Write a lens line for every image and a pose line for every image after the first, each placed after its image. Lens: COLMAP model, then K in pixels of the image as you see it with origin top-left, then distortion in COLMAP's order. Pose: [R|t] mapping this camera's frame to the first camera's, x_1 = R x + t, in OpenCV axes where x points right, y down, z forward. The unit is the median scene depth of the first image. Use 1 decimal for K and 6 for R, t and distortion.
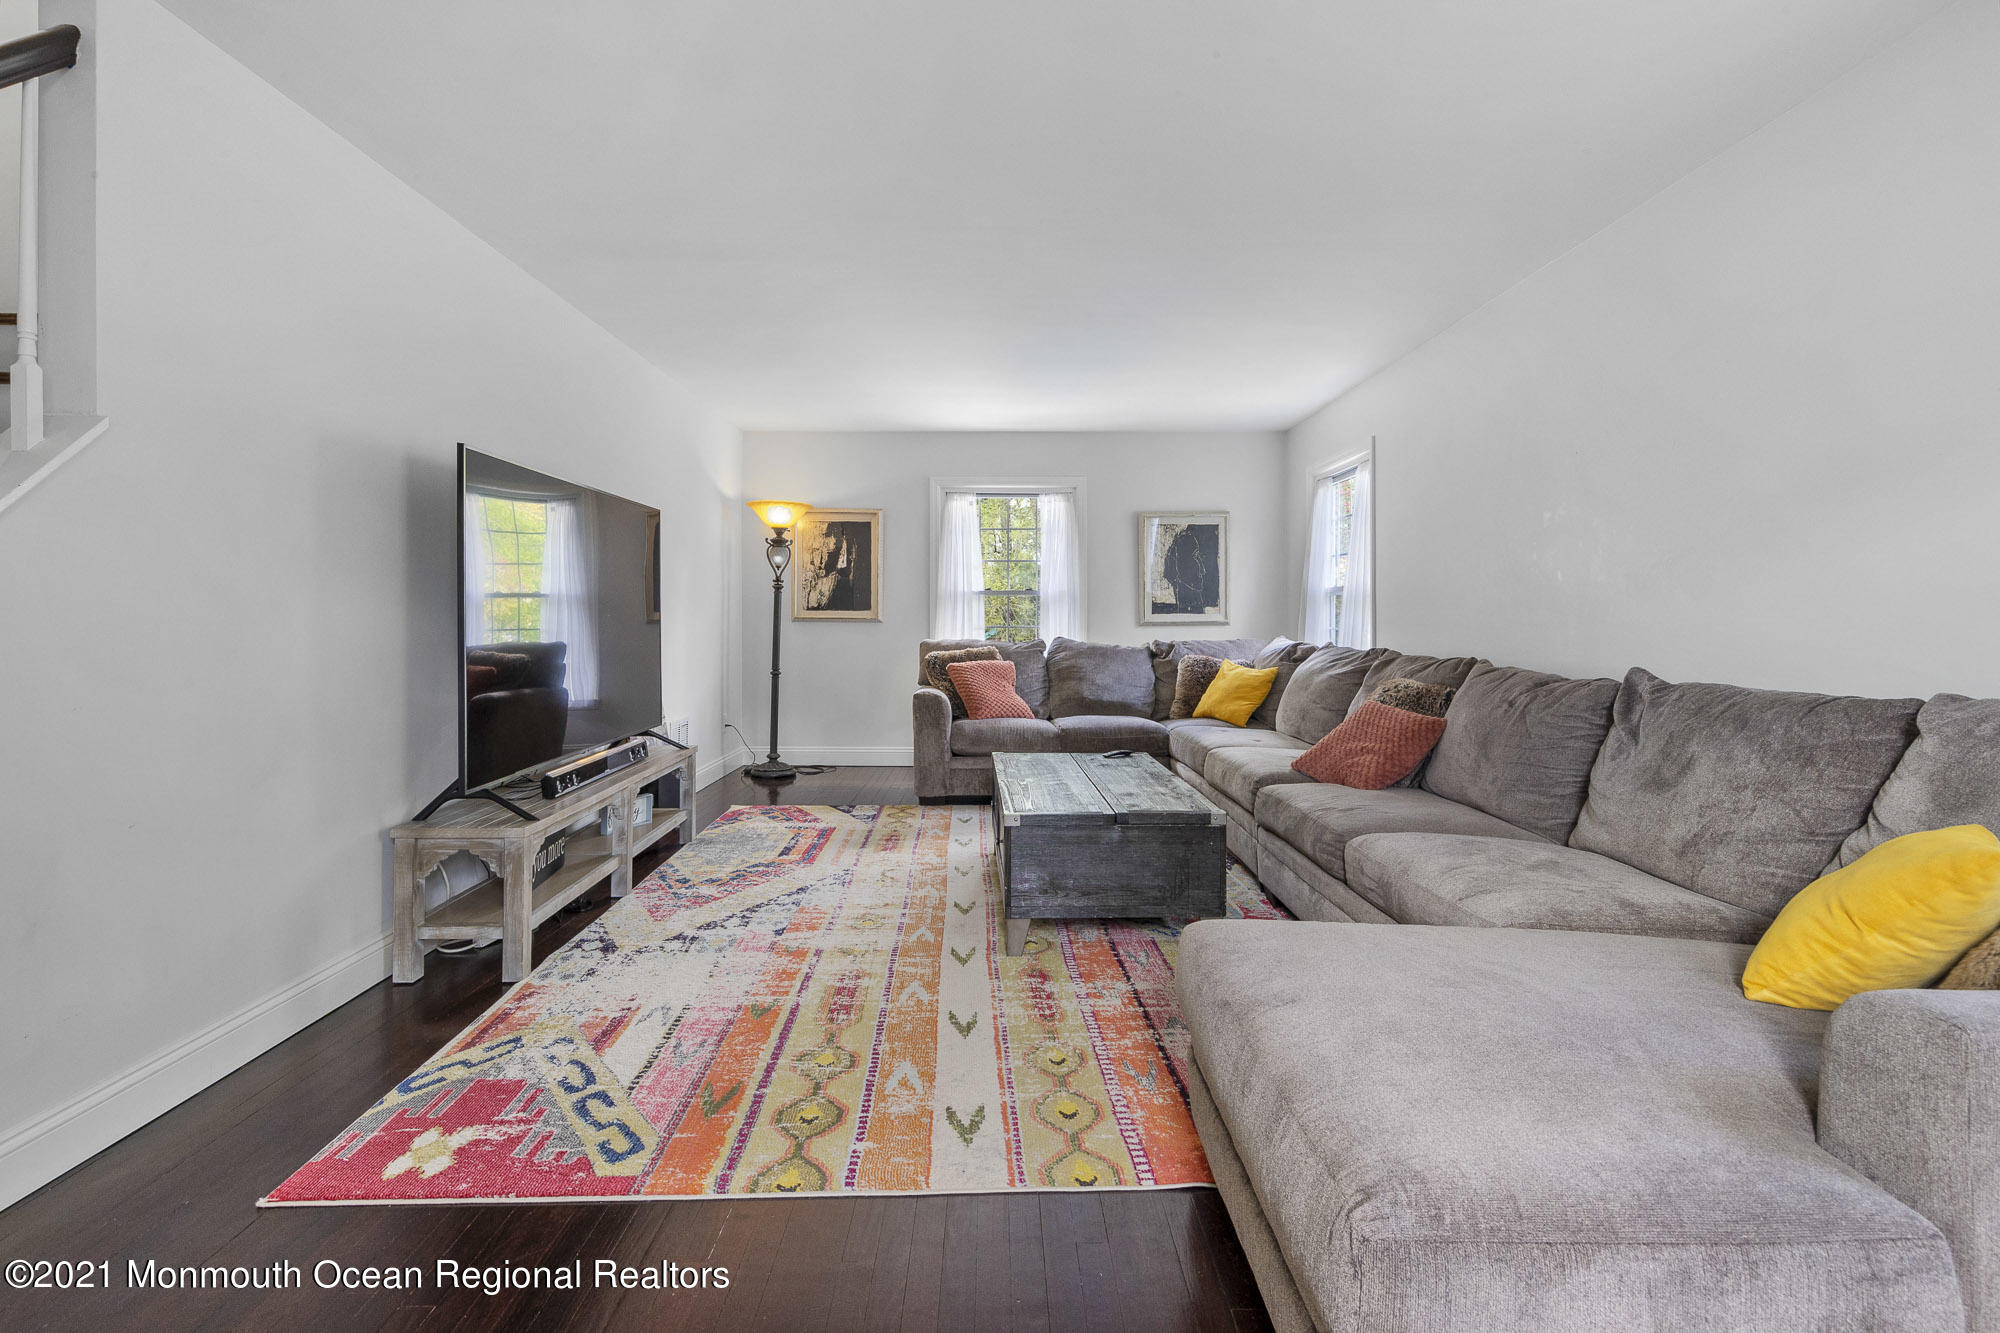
lens RADIAL K [[975.2, 0, 987.5], [0, 975.2, 610.6], [0, 0, 1]] dist [0.003614, 0.000511]
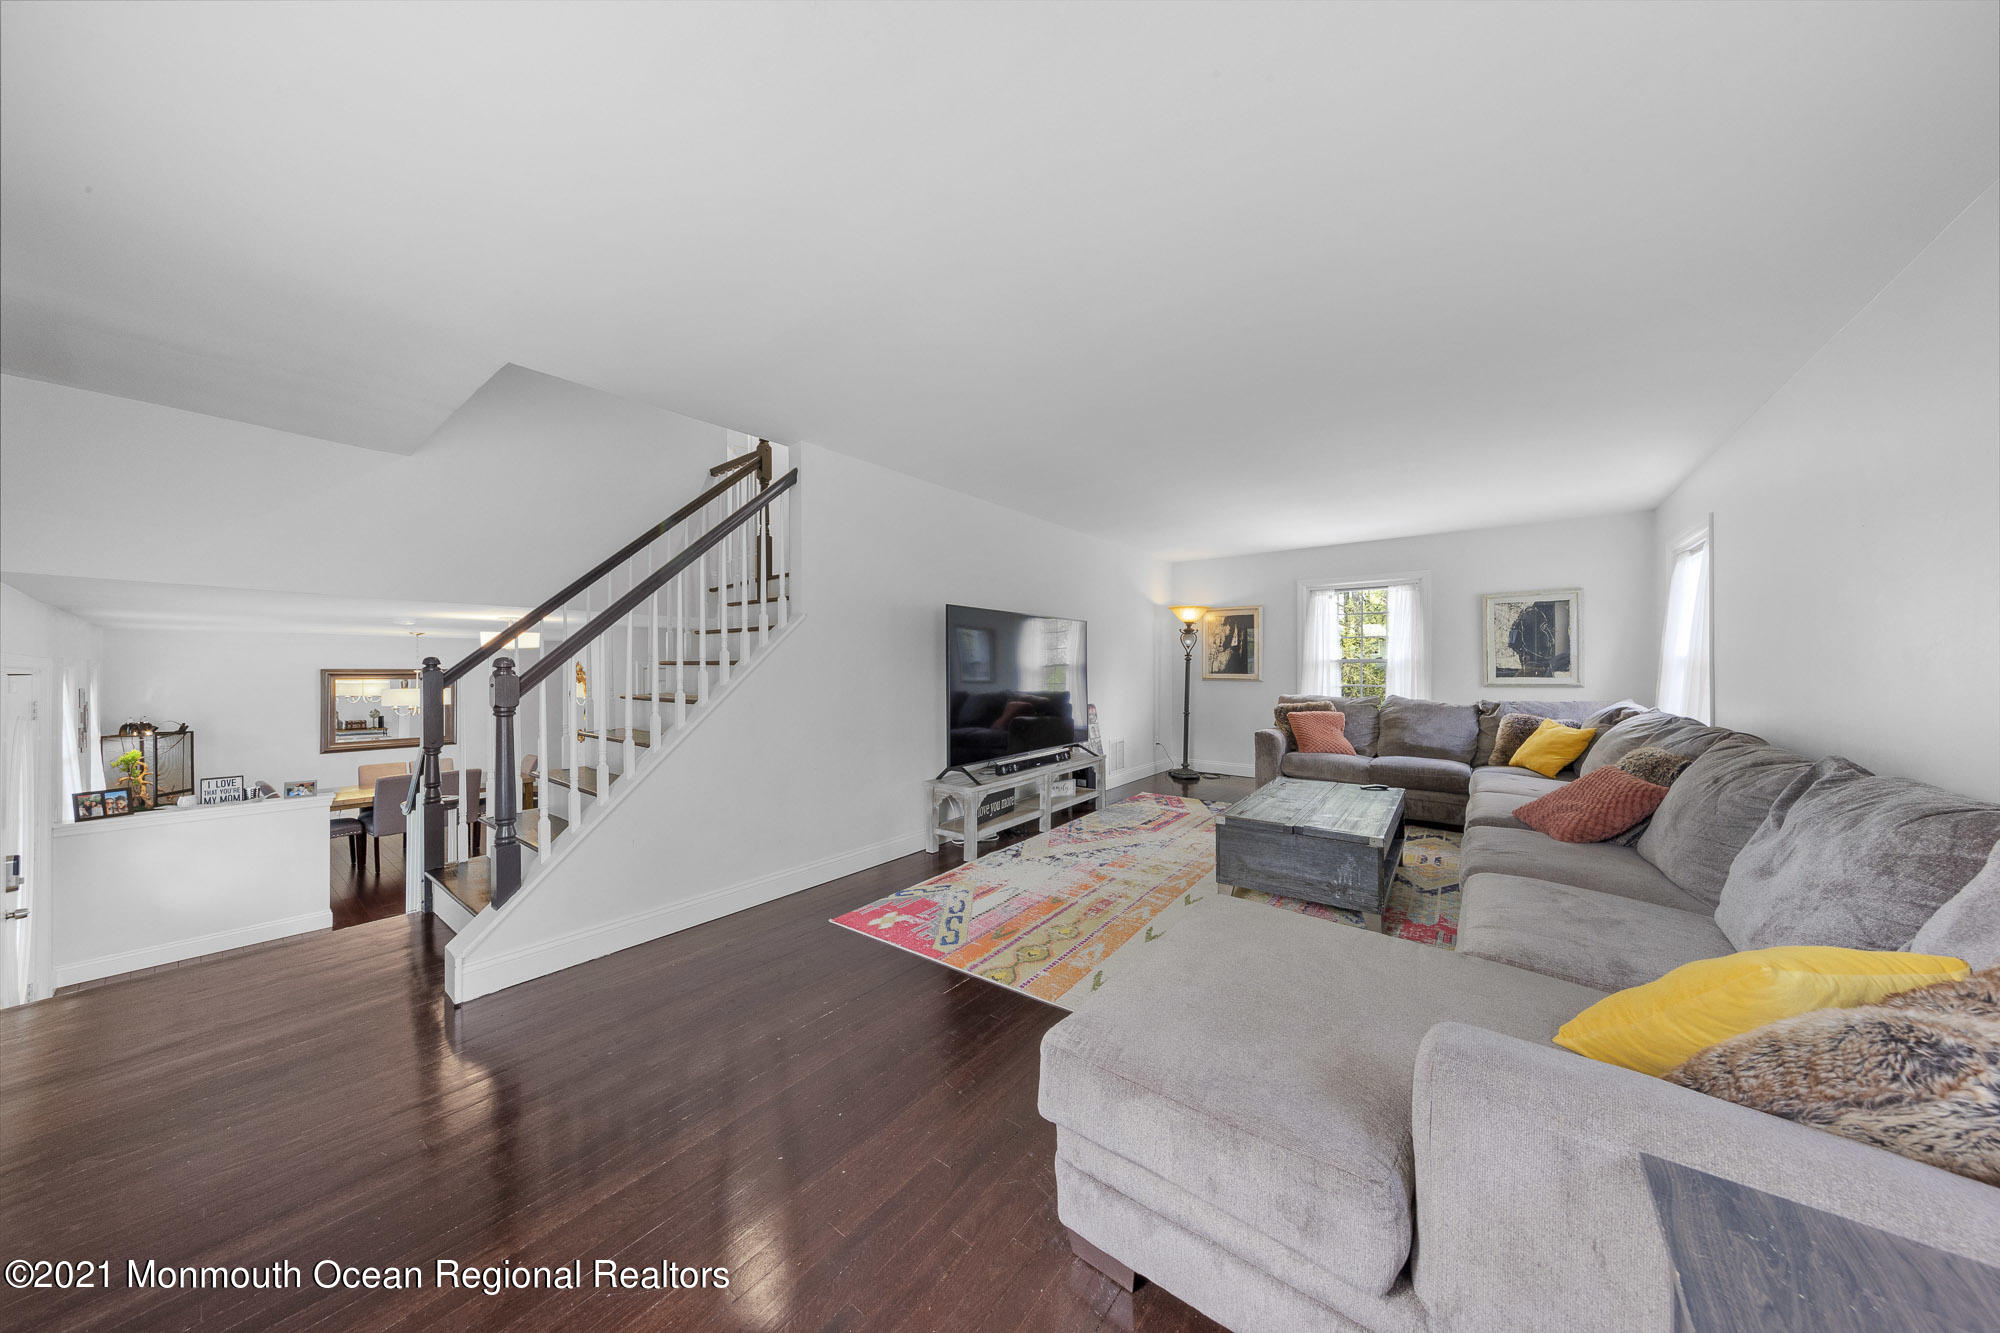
lens RADIAL K [[634.2, 0, 996.4], [0, 634.2, 666.3], [0, 0, 1]] dist [0.003264, -0.001023]
pose [[0.782901, -0.003600, -0.622135, 0.212662], [0.006245, 0.999978, 0.002072, -0.019523], [0.622114, -0.005508, 0.782907, -0.007621]]
